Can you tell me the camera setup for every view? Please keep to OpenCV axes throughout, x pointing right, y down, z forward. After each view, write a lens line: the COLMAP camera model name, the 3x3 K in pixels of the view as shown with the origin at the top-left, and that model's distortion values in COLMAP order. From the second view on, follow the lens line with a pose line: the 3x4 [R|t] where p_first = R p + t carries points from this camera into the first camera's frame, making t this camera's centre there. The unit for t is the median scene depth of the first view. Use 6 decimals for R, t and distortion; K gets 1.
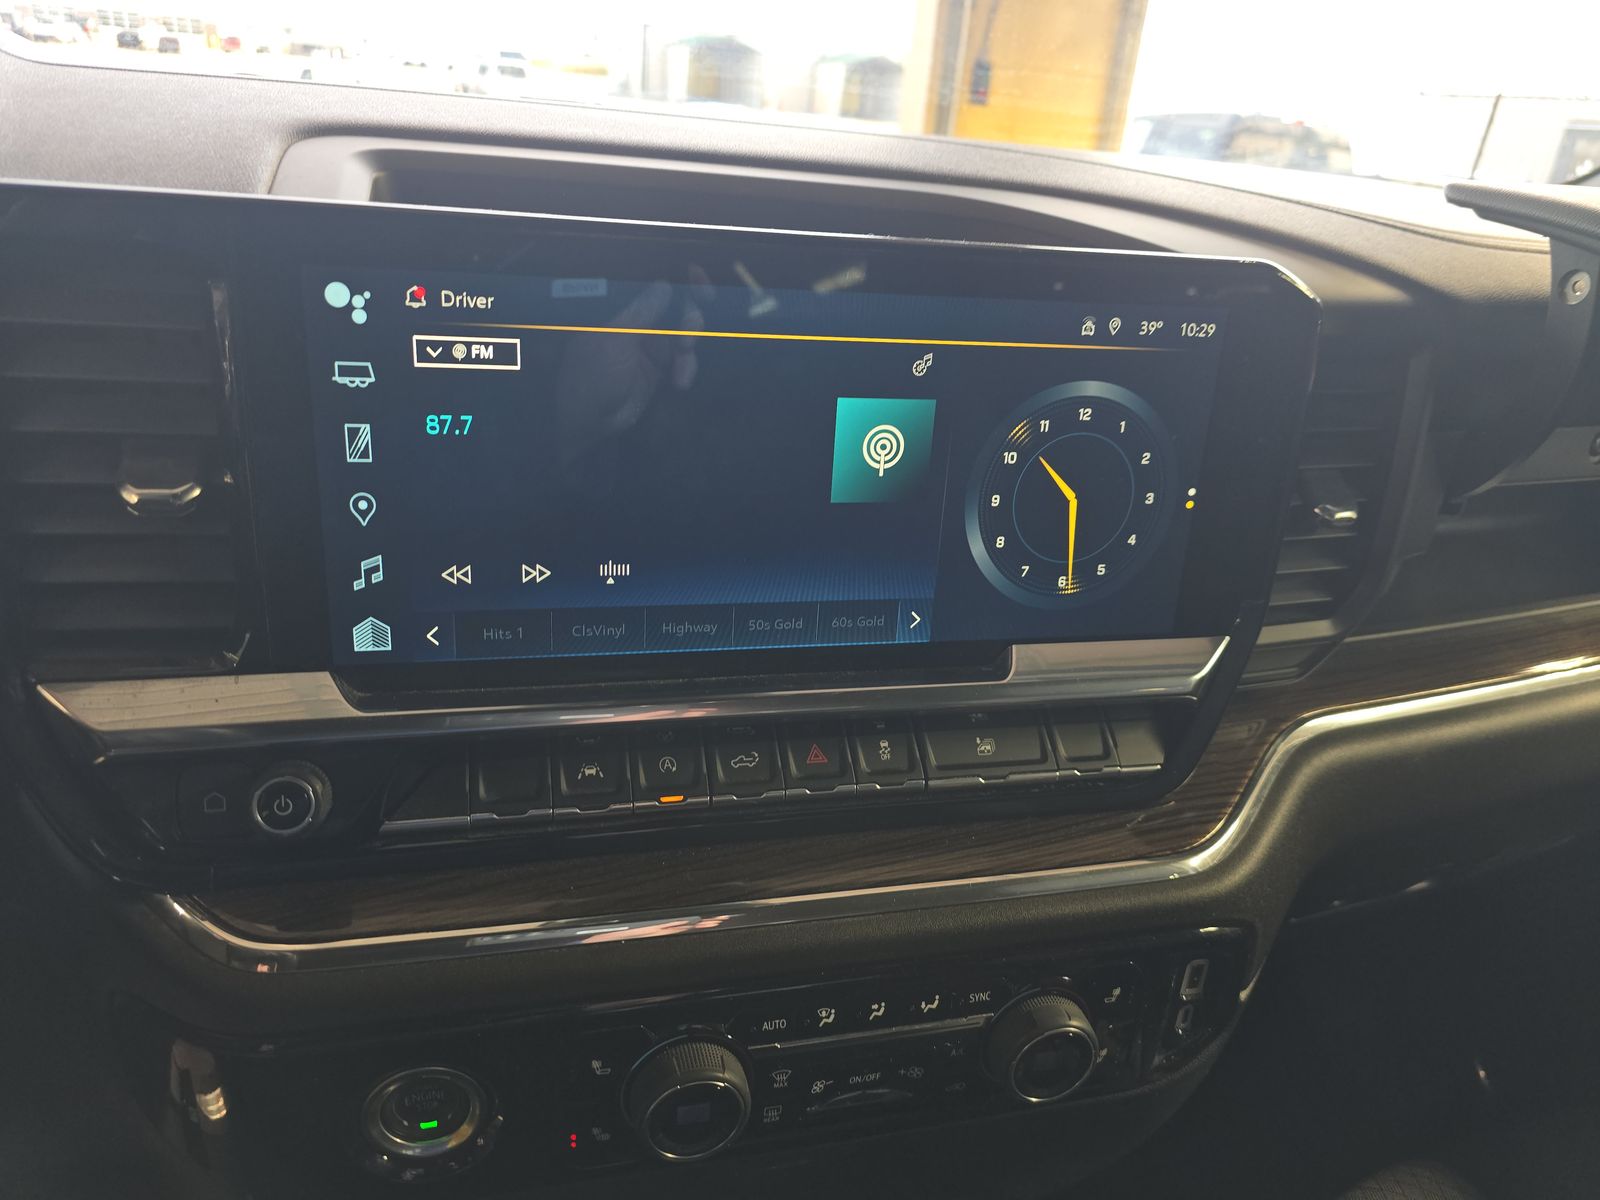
lens RADIAL K [[1087.7, 0, 797.5], [0, 1087.7, 597.4], [0, 0, 1]] dist [-0.018332, -0.006142]
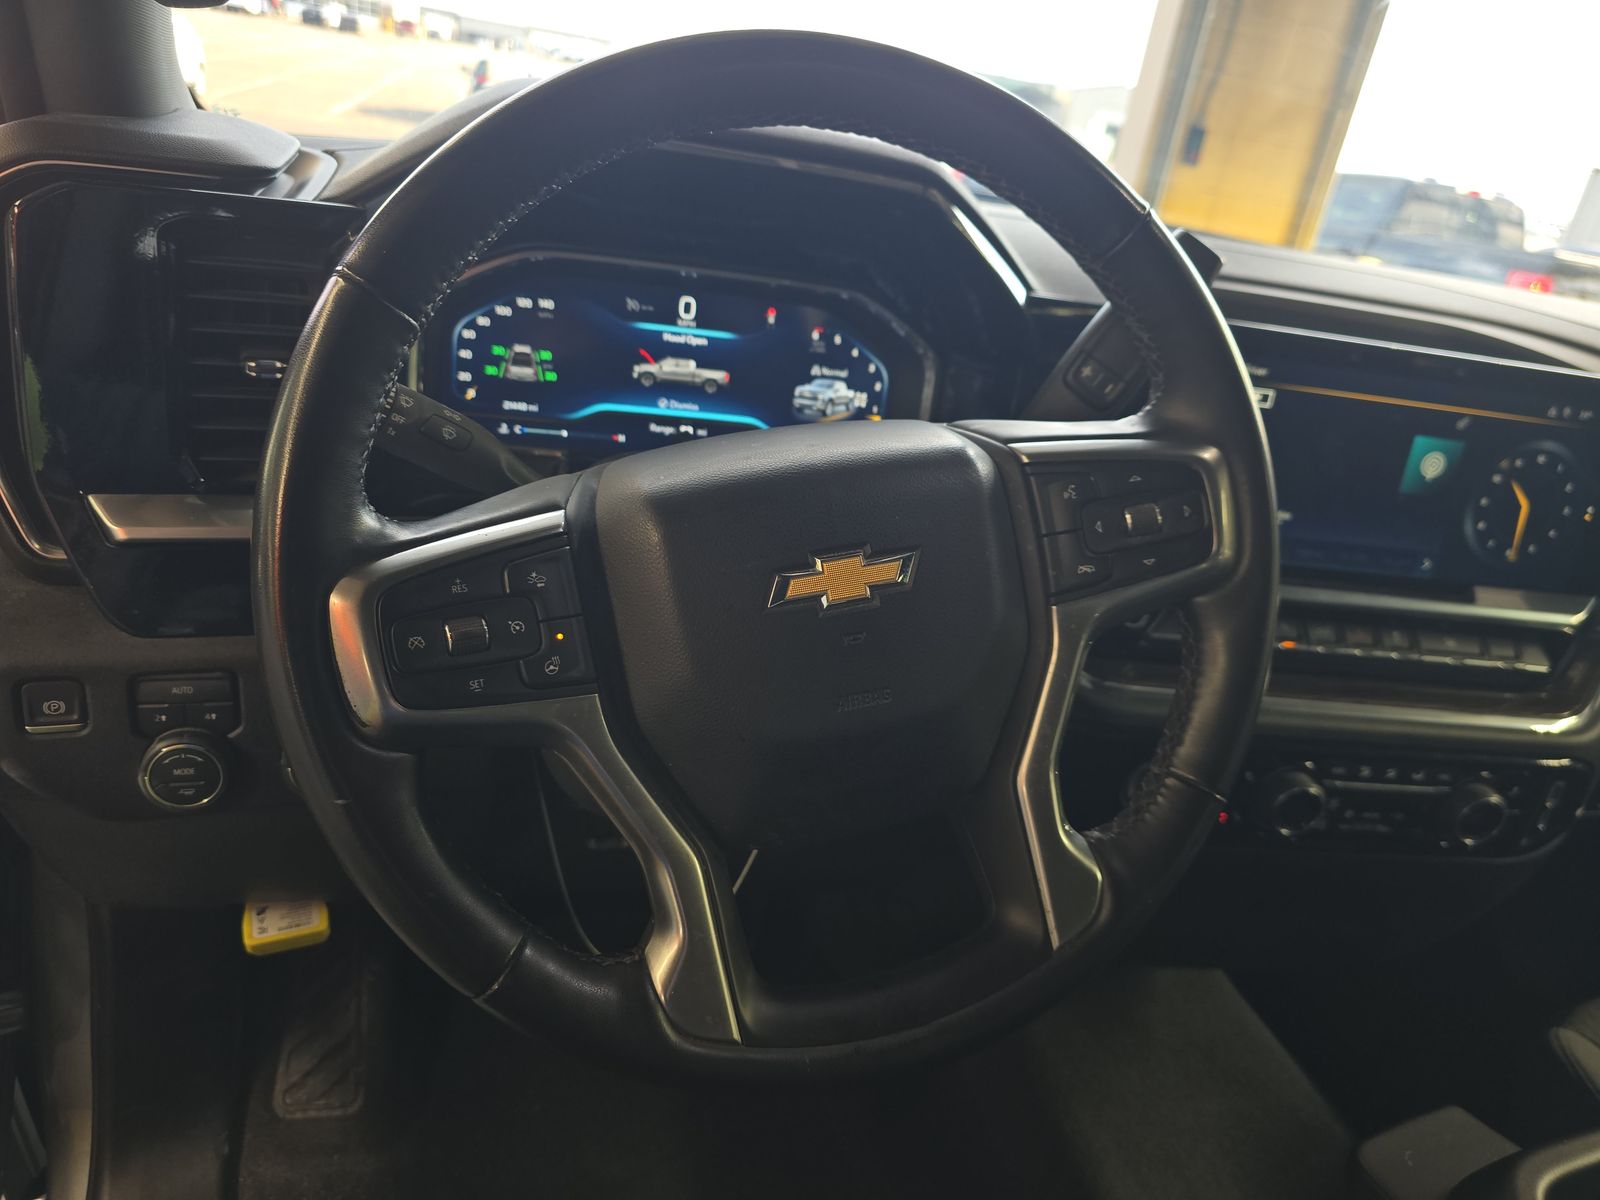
lens RADIAL K [[1087.7, 0, 801.8], [0, 1087.7, 599.6], [0, 0, 1]] dist [-0.018332, -0.006142]
pose [[0.990077, 0.112786, -0.083826, -0.768881], [-0.113899, 0.993455, -0.008597, 0.216163], [0.082308, 0.018060, 0.996443, -0.868041]]
